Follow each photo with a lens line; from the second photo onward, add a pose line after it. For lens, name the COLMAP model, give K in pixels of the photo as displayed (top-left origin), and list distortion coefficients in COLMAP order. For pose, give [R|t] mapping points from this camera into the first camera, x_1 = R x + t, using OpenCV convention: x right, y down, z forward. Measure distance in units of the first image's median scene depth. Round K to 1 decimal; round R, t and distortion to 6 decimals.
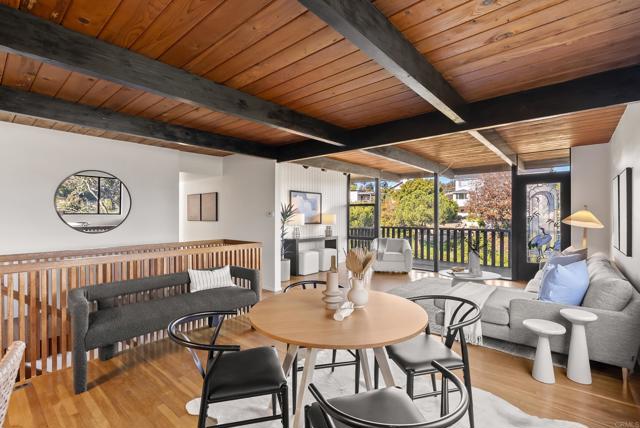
lens RADIAL K [[298.2, 0, 320.0], [0, 298.2, 214.0], [0, 0, 1]] dist [-0.001574, 0.000006]
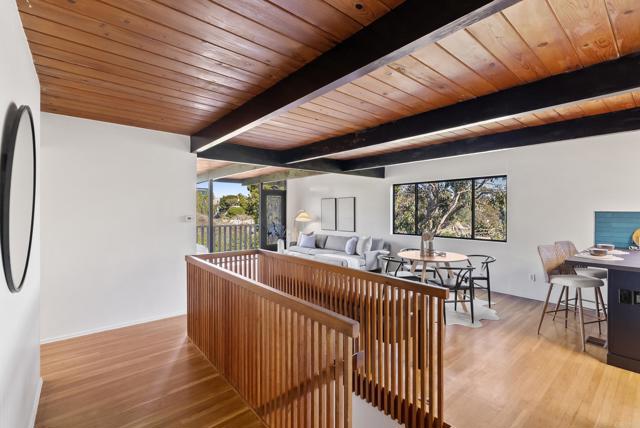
lens RADIAL K [[289.6, 0, 321.8], [0, 289.6, 211.7], [0, 0, 1]] dist [-0.007980, 0.000204]
pose [[0.164899, -0.004372, 0.986301, -0.633649], [-0.003388, 0.999982, 0.004999, -0.018027], [-0.986305, -0.004166, 0.164881, 0.369073]]
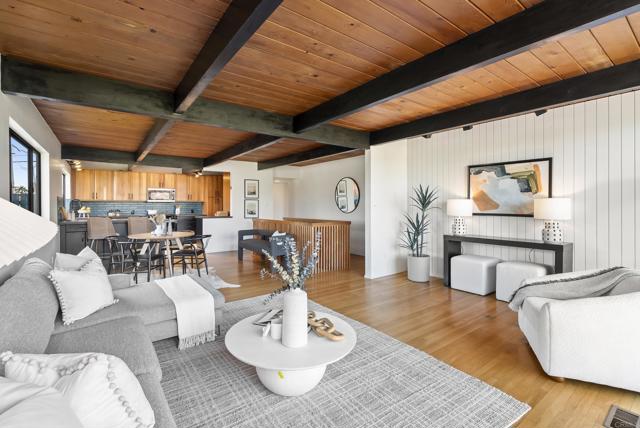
lens RADIAL K [[289.6, 0, 321.8], [0, 289.6, 211.7], [0, 0, 1]] dist [-0.007980, 0.000204]
pose [[-0.220451, 0.050950, -0.974066, 0.610711], [0.027362, 0.998565, 0.046039, -0.011977], [0.975014, -0.016503, -0.221529, 0.768347]]
